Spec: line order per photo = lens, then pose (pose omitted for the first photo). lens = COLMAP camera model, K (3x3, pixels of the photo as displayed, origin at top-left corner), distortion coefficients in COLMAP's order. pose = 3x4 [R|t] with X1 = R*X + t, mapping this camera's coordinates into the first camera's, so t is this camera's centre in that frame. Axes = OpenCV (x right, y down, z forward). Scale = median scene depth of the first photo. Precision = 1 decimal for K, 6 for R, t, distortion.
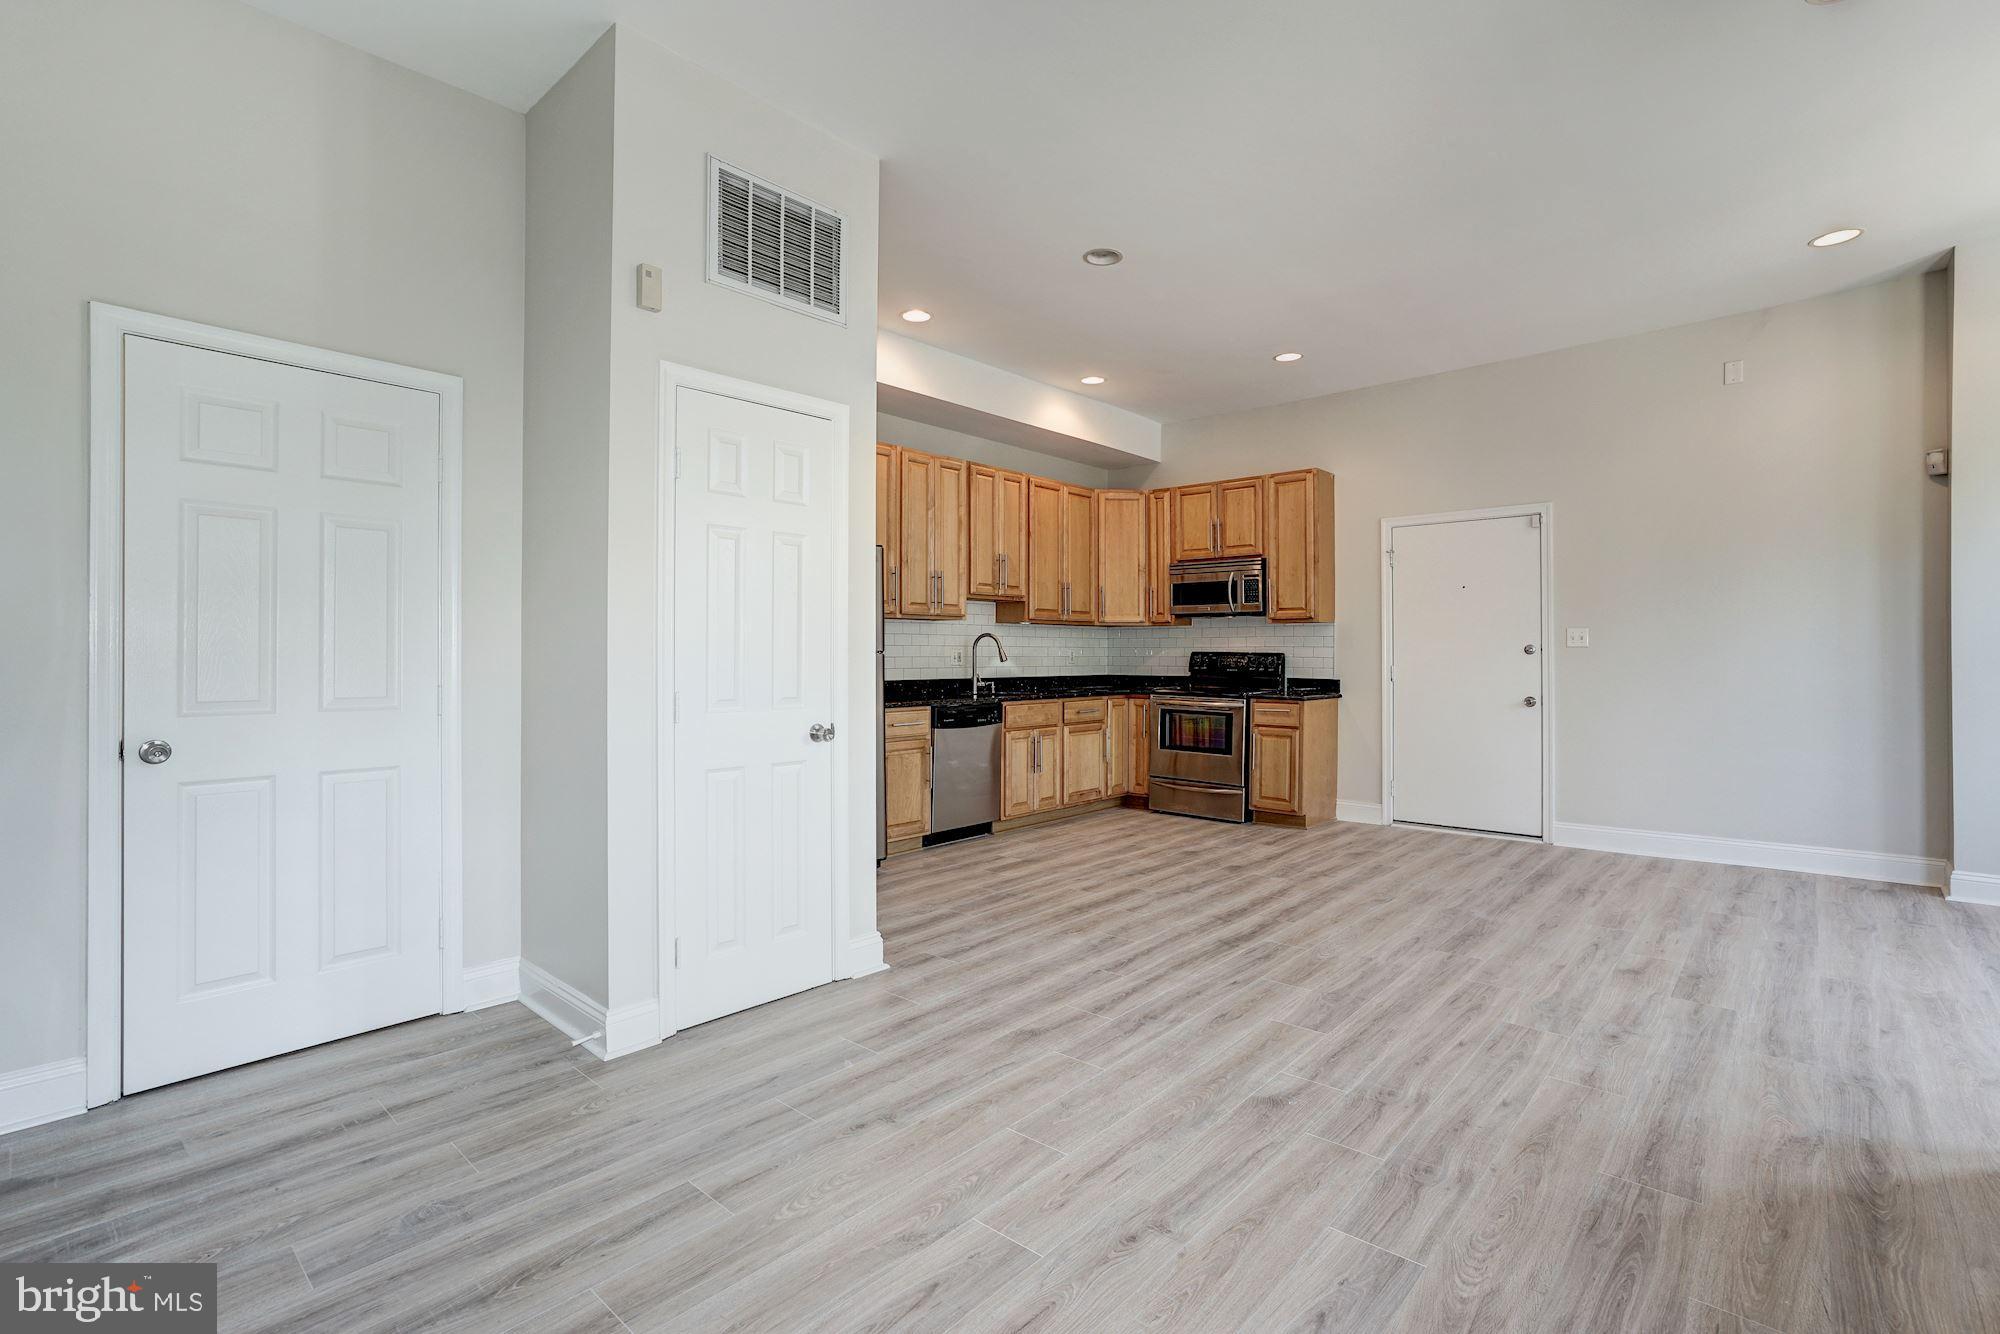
lens RADIAL K [[915.8, 0, 991.6], [0, 915.8, 649.1], [0, 0, 1]] dist [-0.040551, 0.018793]
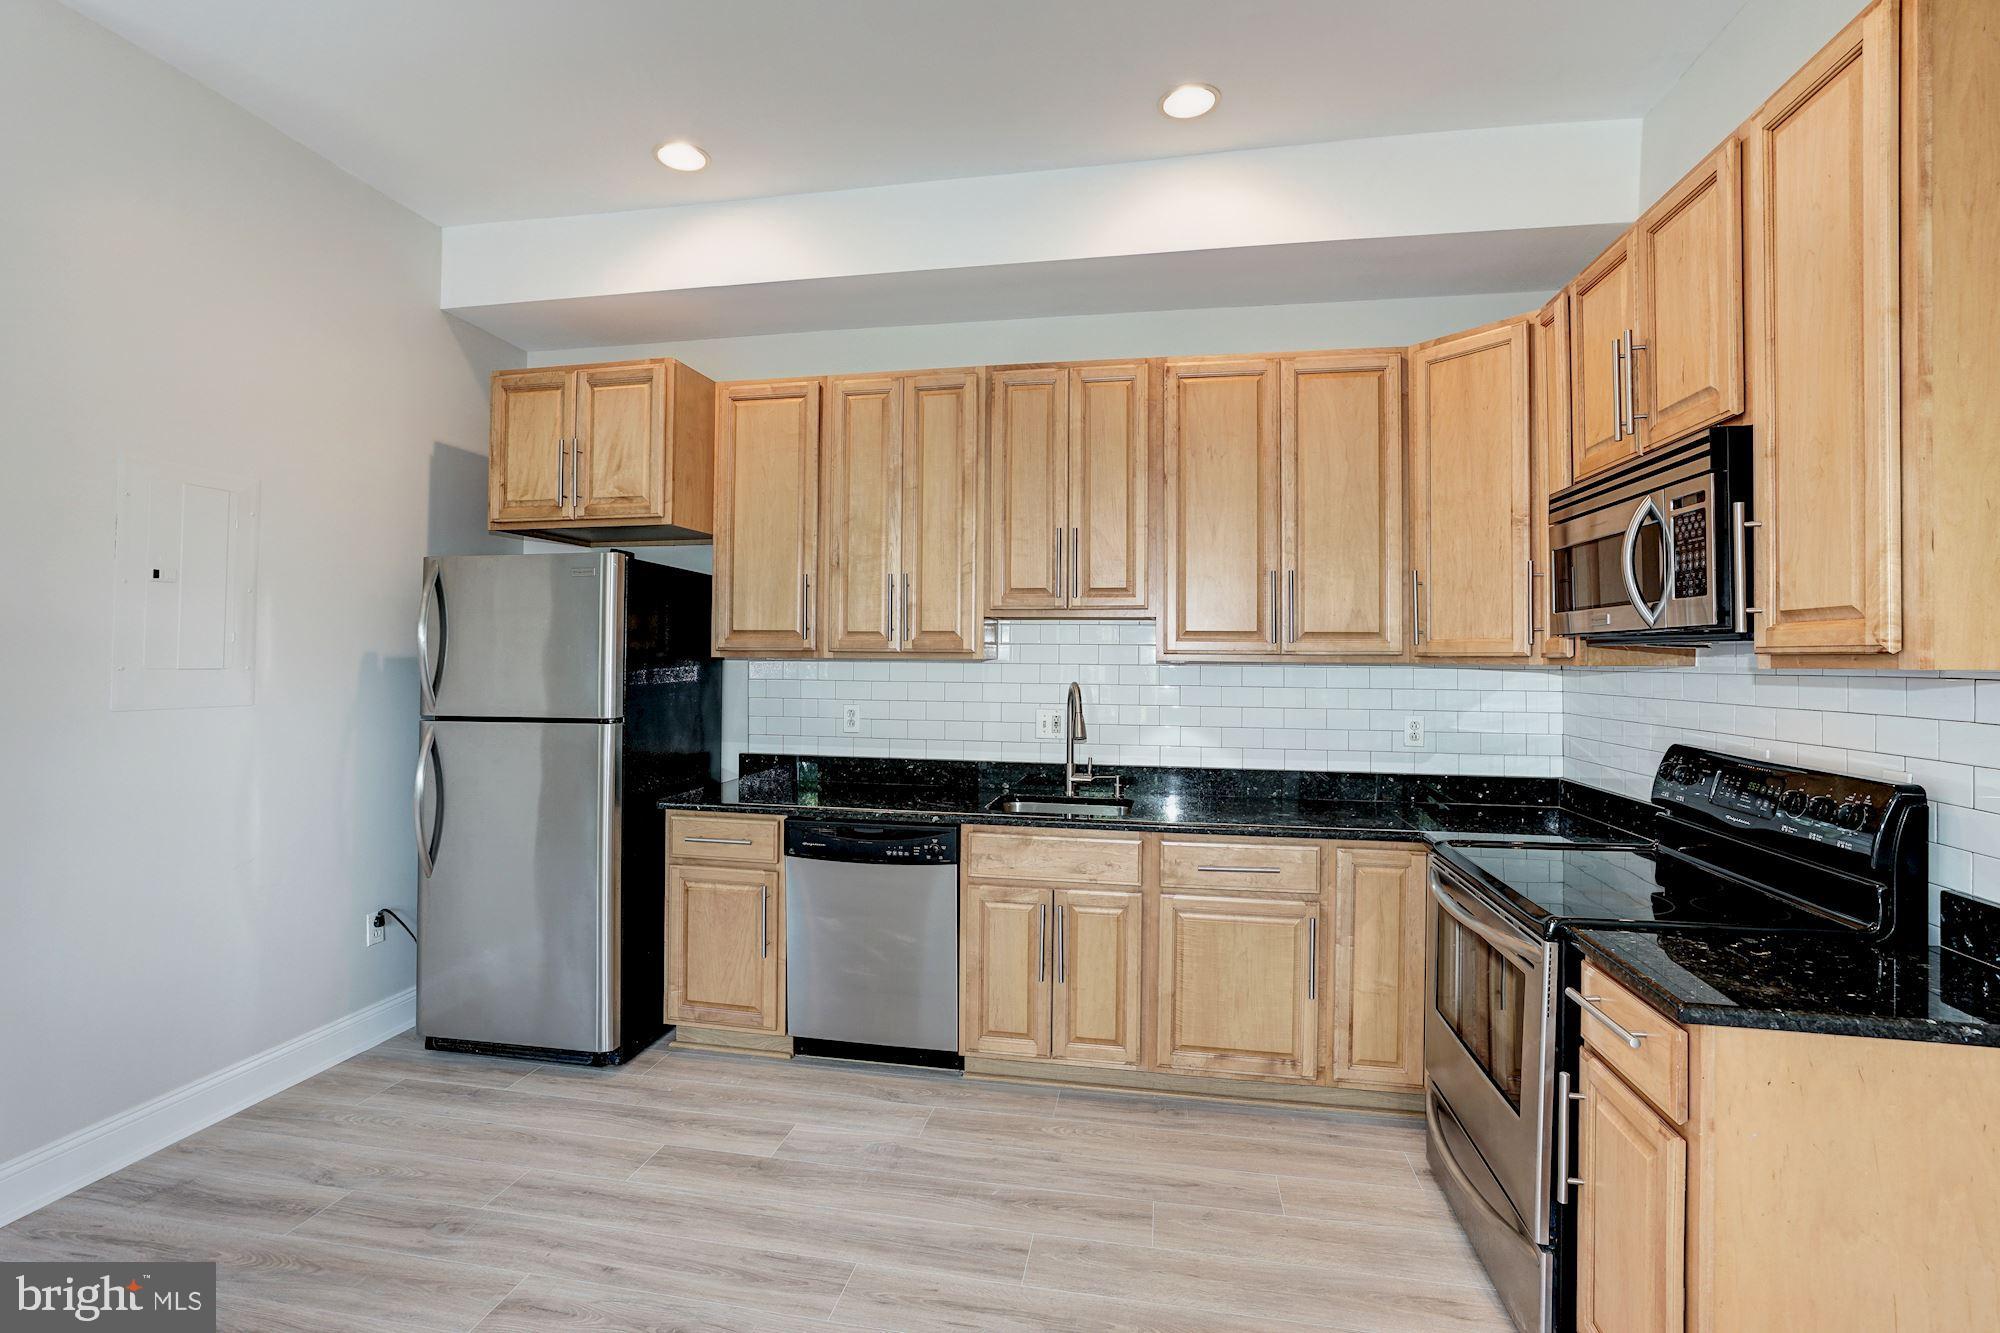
lens RADIAL K [[915.8, 0, 995.8], [0, 915.8, 641.0], [0, 0, 1]] dist [-0.040551, 0.018793]
pose [[0.521992, -0.010450, -0.852886, 0.594481], [-0.004584, 0.999876, -0.015056, -0.046401], [0.852938, 0.011769, 0.521879, 0.982325]]
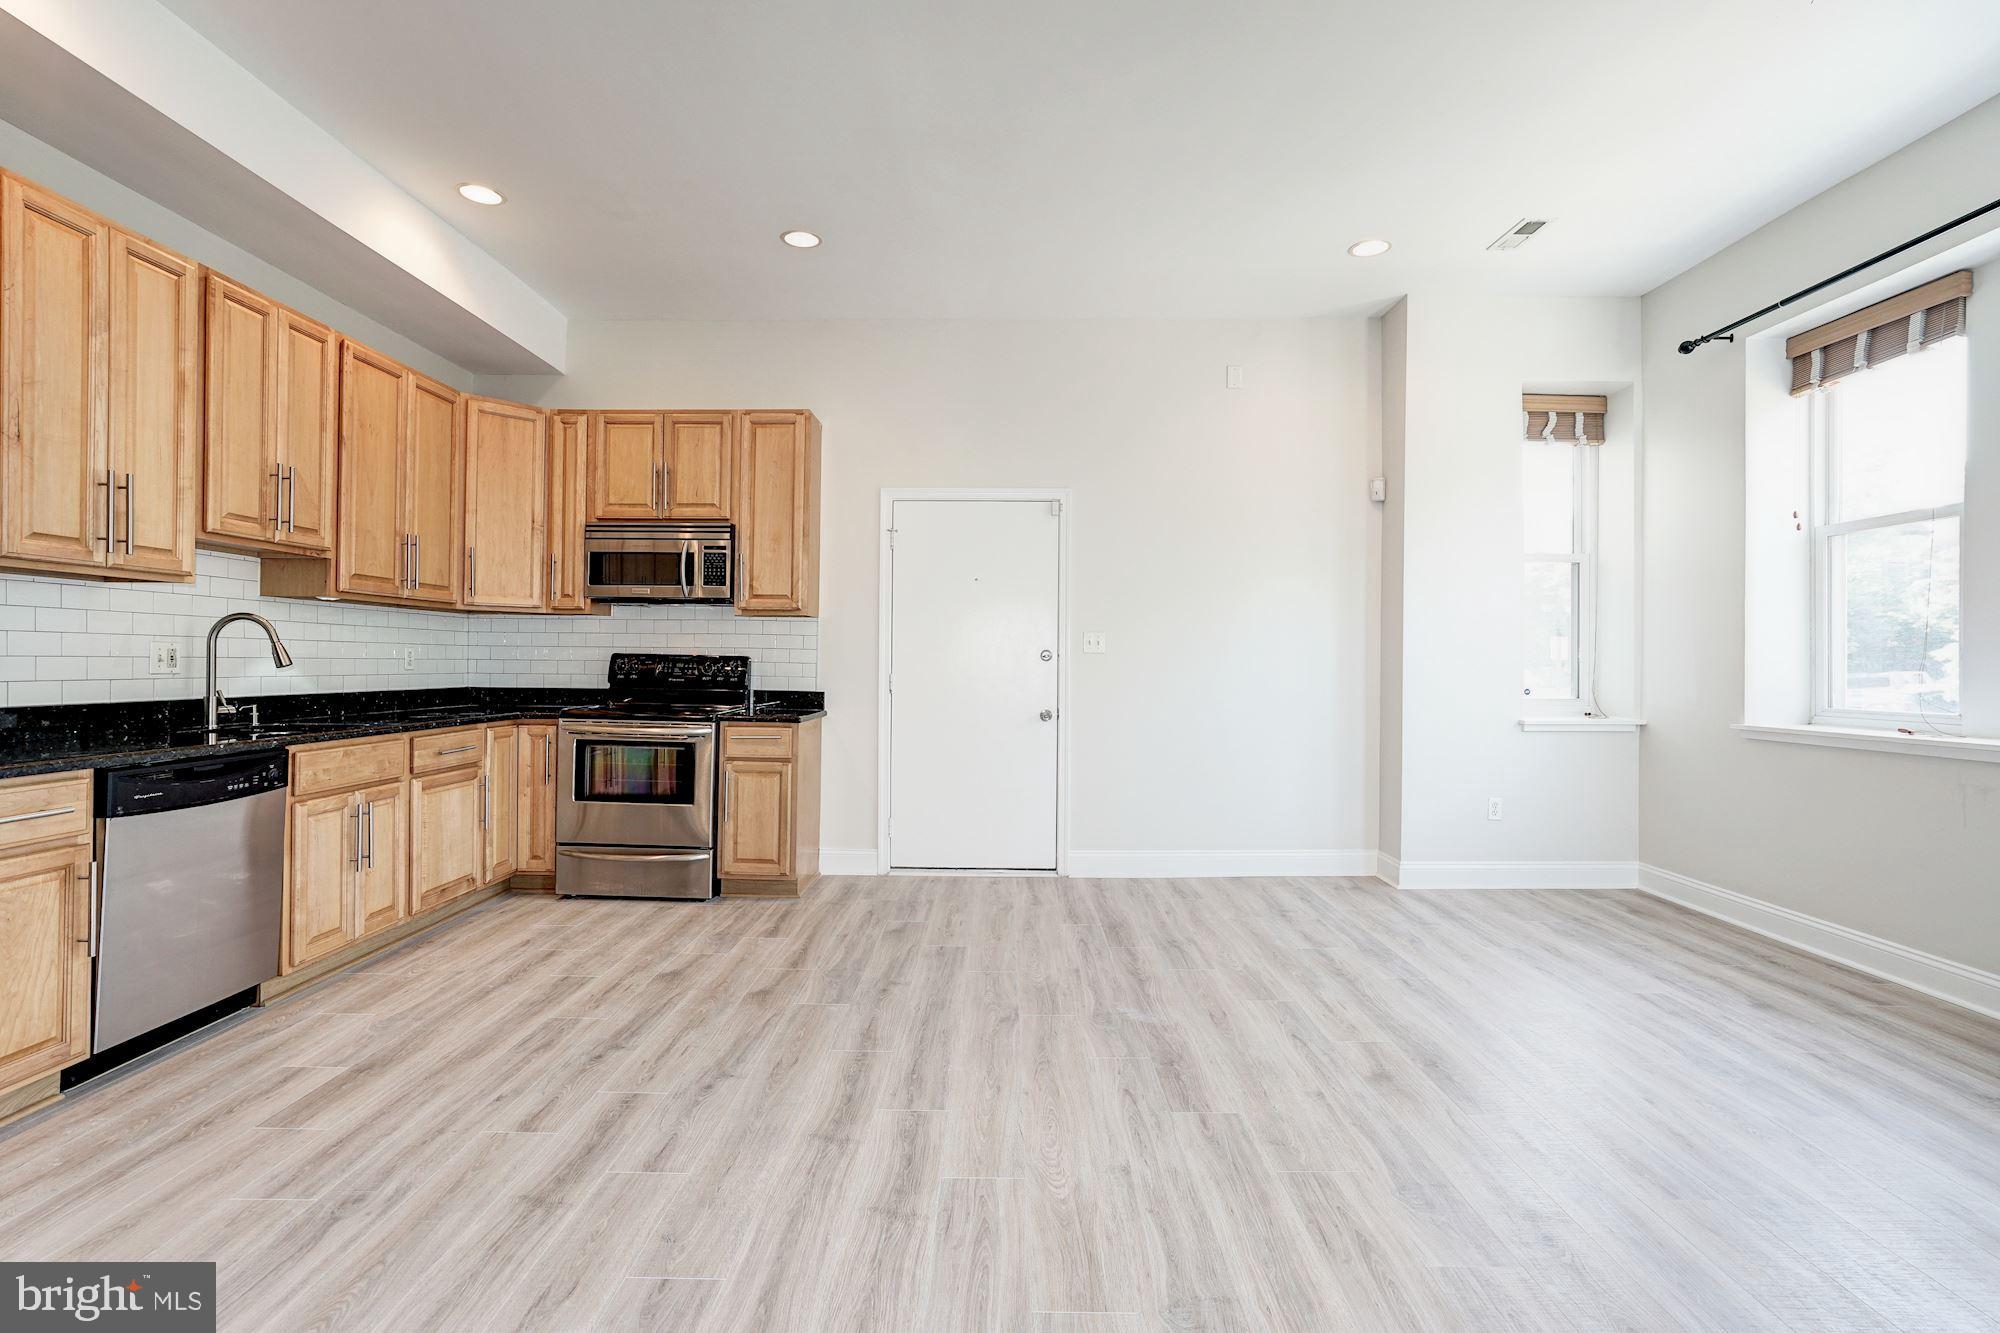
lens RADIAL K [[915.8, 0, 991.6], [0, 915.8, 658.5], [0, 0, 1]] dist [-0.040551, 0.018793]
pose [[0.748810, 0.009547, 0.662716, -0.035680], [-0.012640, 0.999920, -0.000122, 0.005039], [-0.662664, -0.008285, 0.748871, 0.472369]]
